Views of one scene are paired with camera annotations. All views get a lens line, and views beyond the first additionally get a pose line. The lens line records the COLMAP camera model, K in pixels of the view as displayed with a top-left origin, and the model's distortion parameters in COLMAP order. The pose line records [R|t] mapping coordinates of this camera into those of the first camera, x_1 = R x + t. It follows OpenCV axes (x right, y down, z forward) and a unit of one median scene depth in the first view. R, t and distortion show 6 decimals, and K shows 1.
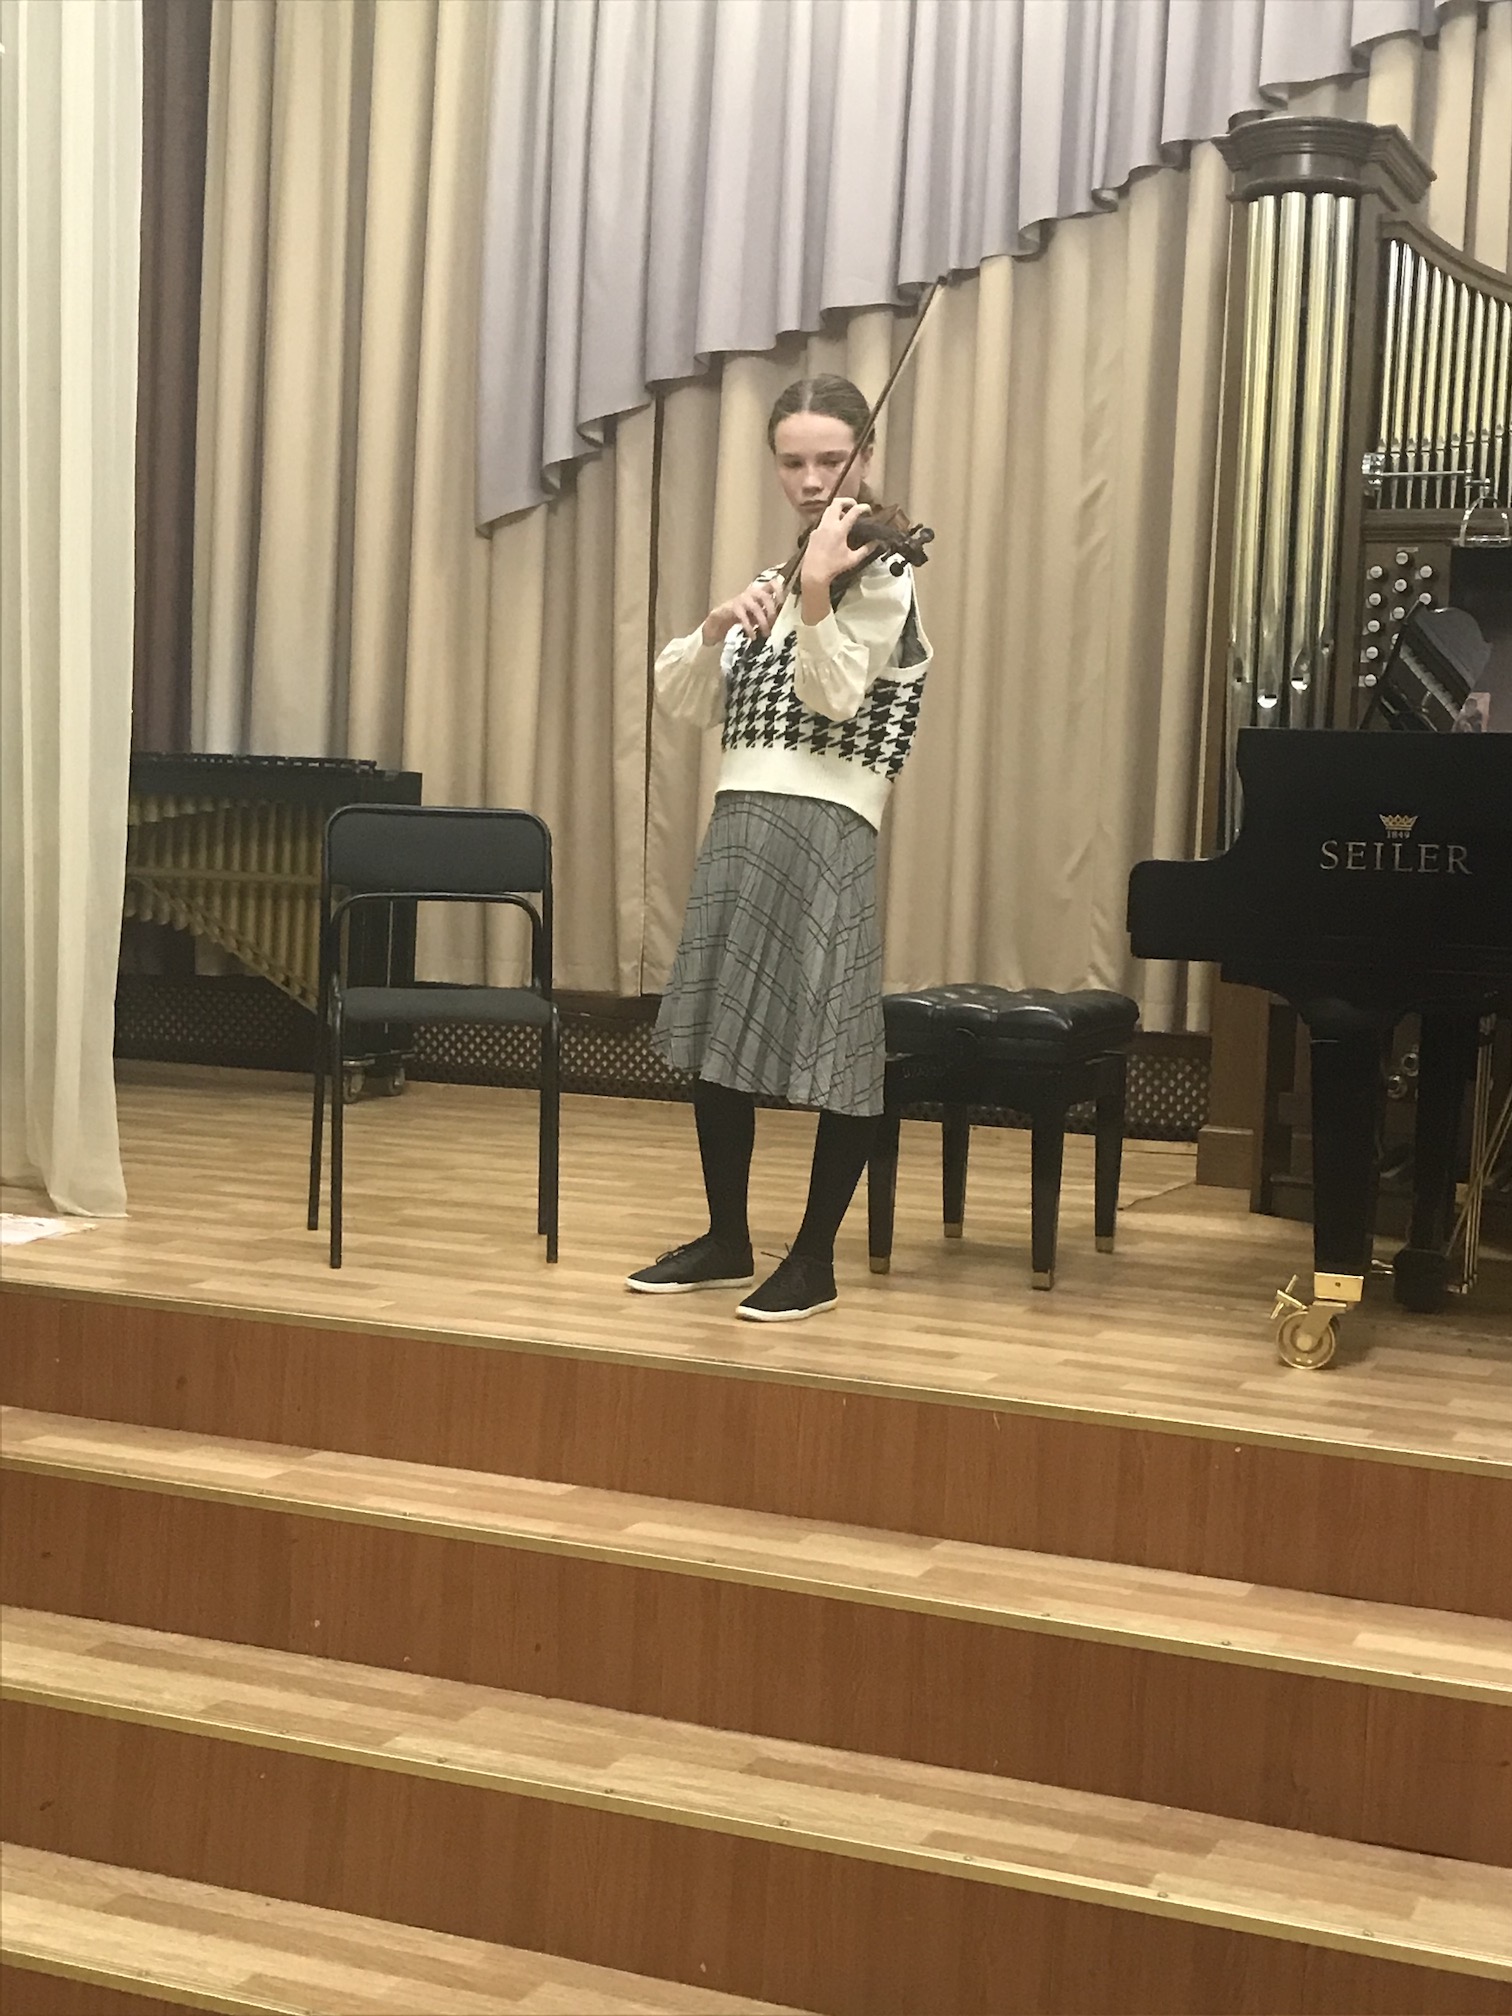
lens RADIAL K [[2806.9, 0, 768.4], [0, 2806.9, 965.5], [0, 0, 1]] dist [0.078383, 0.000000]
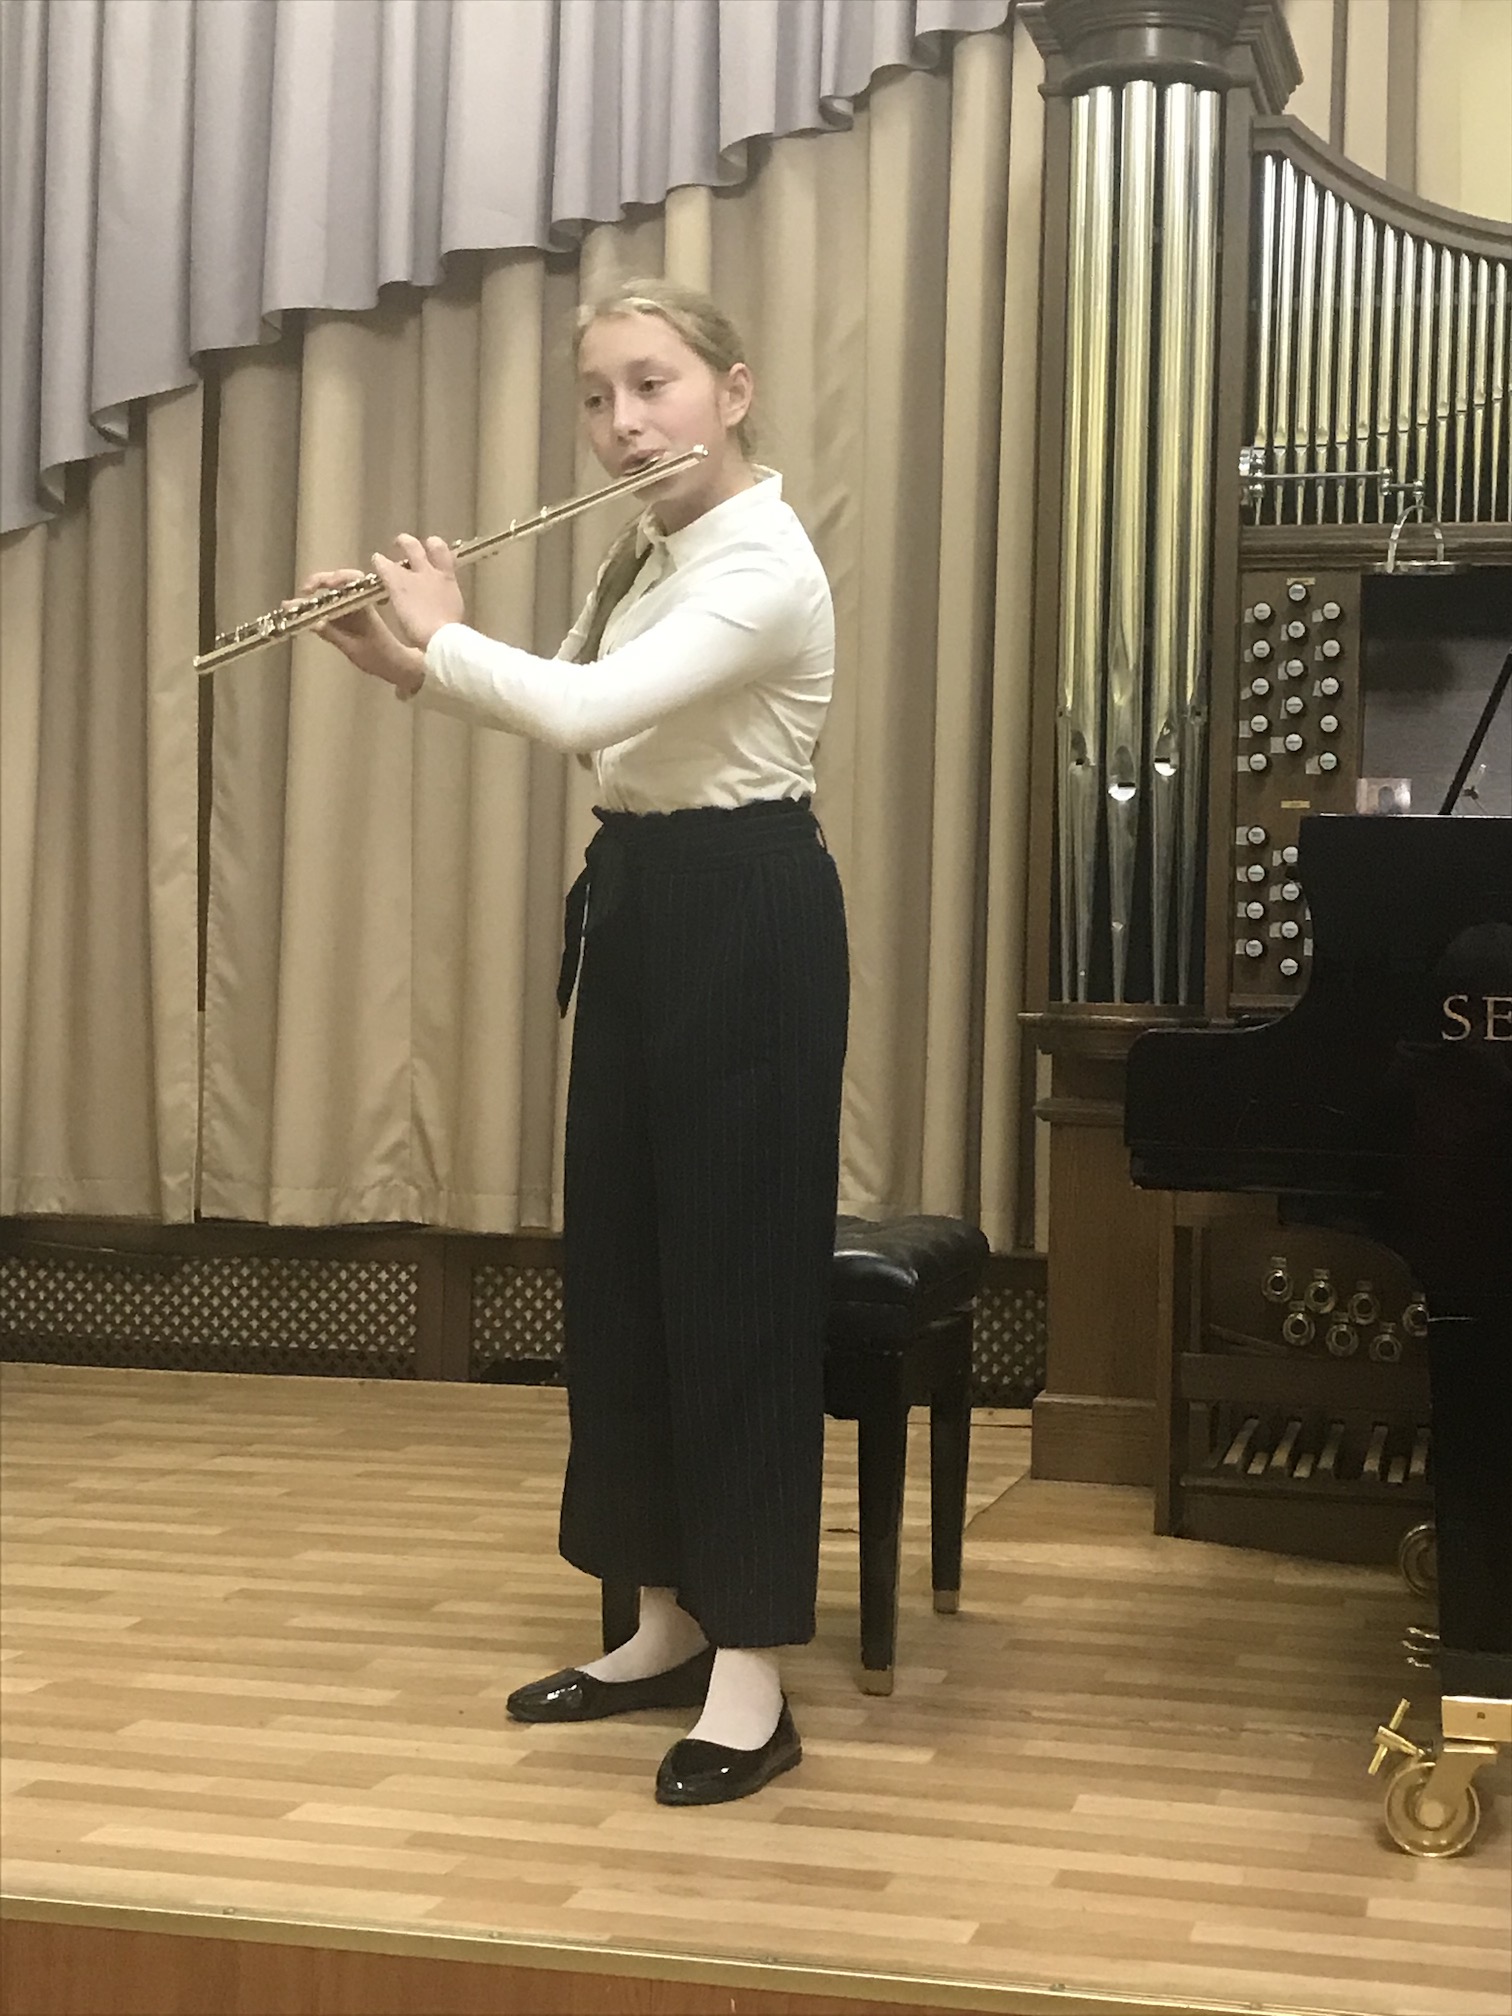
lens RADIAL K [[3266.7, 0, 806.7], [0, 3266.7, 941.1], [0, 0, 1]] dist [0.148159, 0.000000]
pose [[0.985140, -0.015344, 0.171067, -0.040872], [0.025014, 0.998199, -0.054518, -0.012705], [-0.169923, 0.057987, 0.983750, 0.196049]]
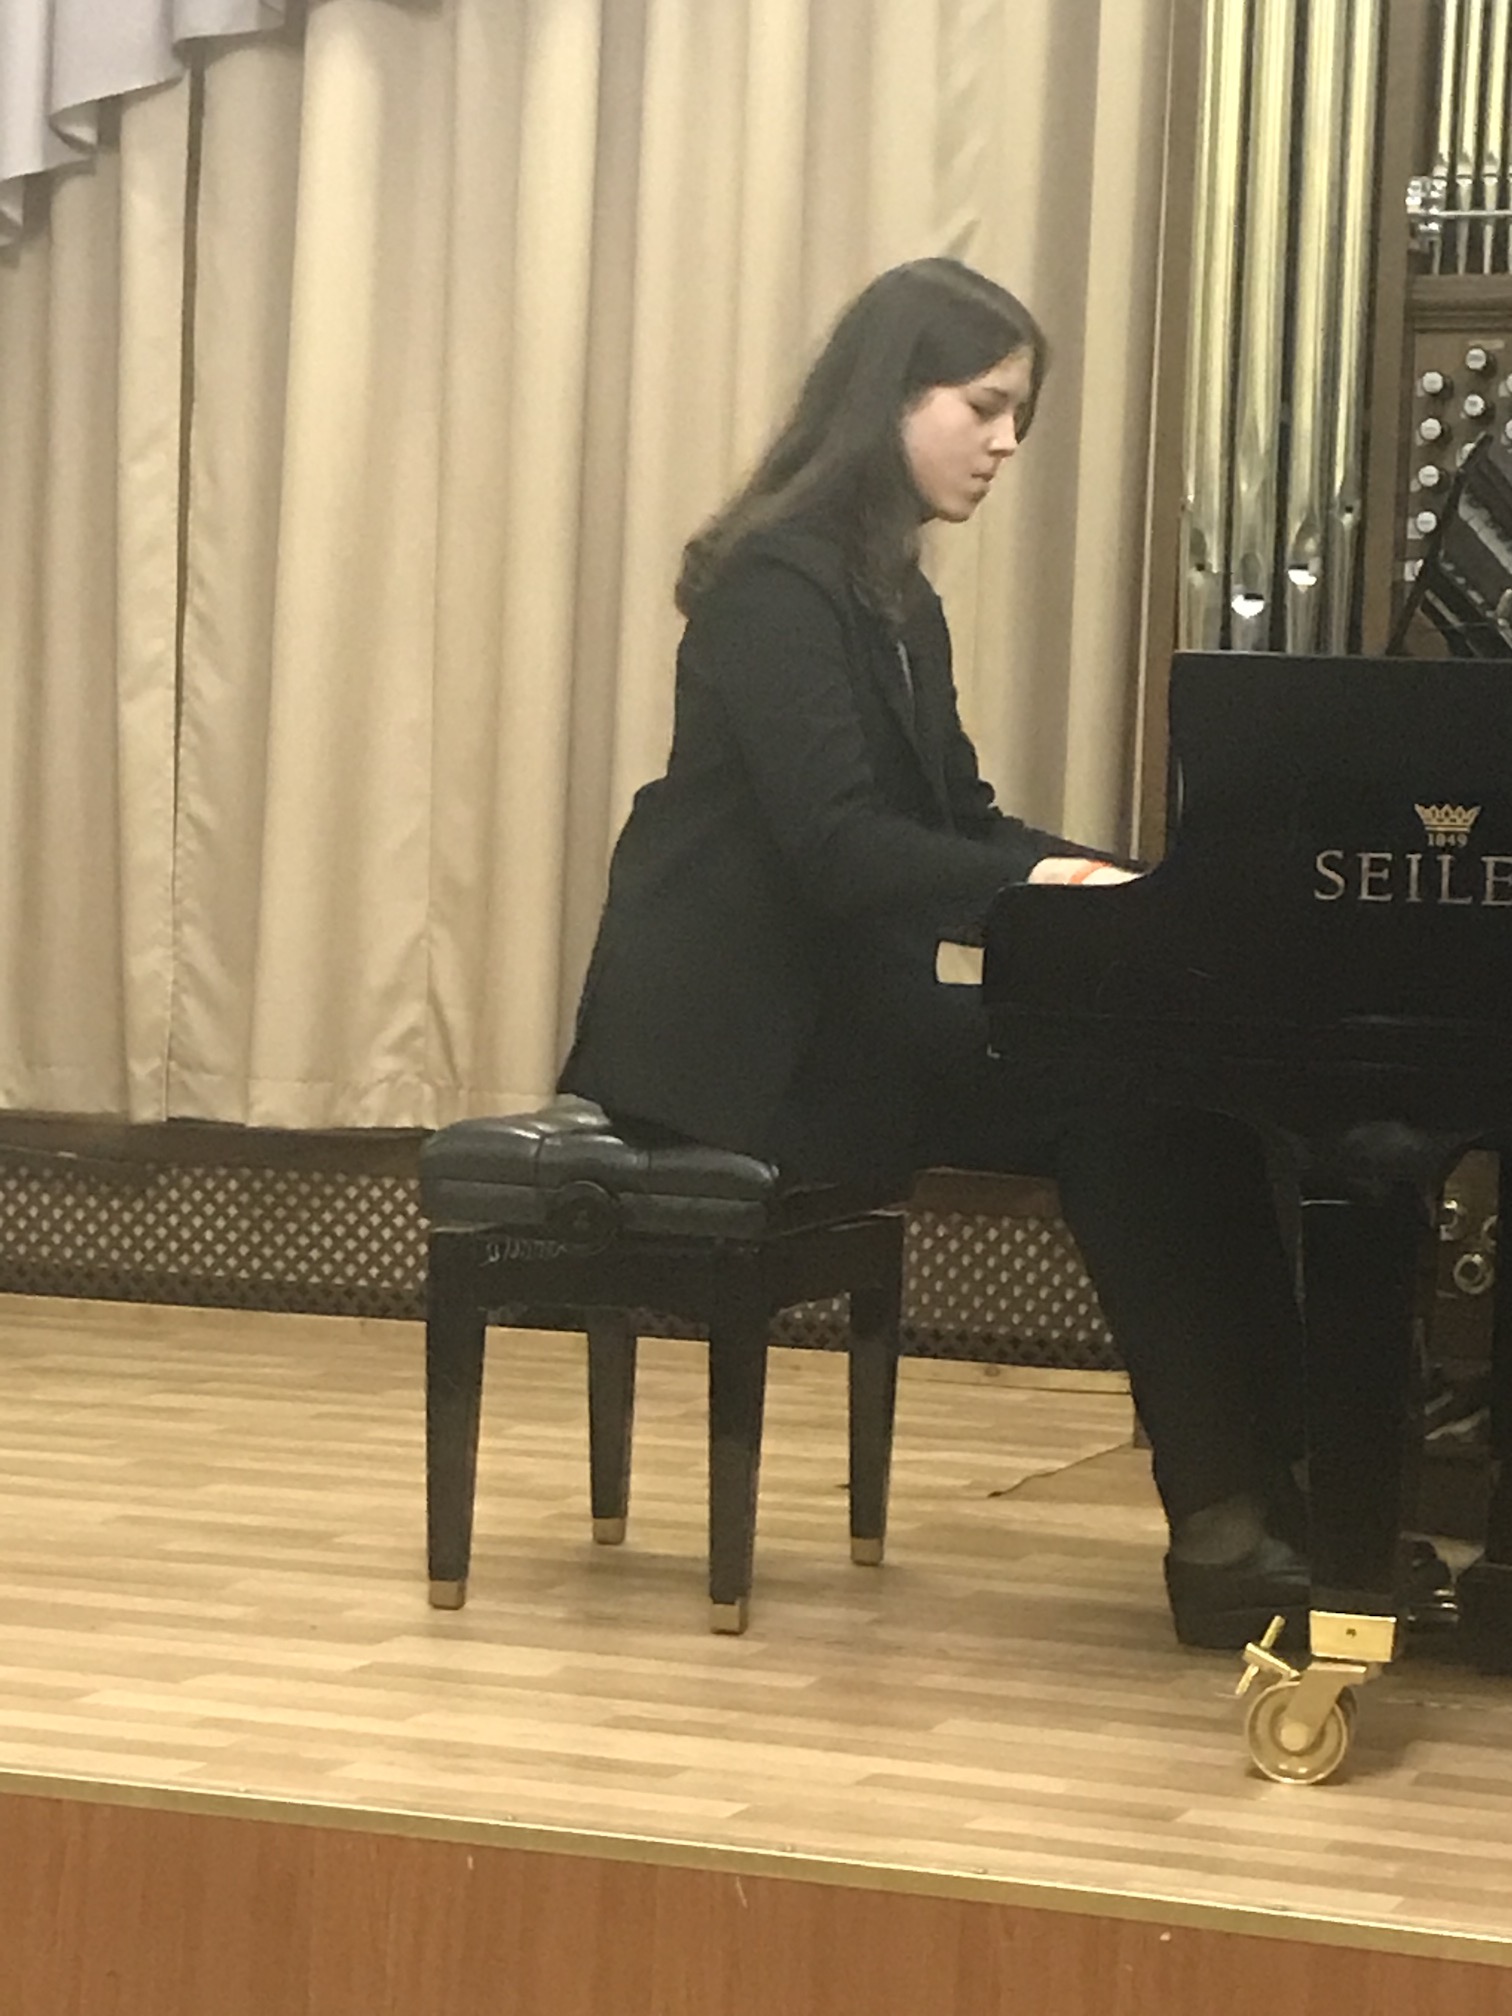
lens RADIAL K [[4836.4, 0, 798.8], [0, 4836.4, 938.3], [0, 0, 1]] dist [0.131580, 0.000000]
pose [[0.997434, -0.002278, 0.071550, 0.014046], [0.004035, 0.999694, -0.024424, -0.001884], [-0.071473, 0.024650, 0.997138, 0.019987]]
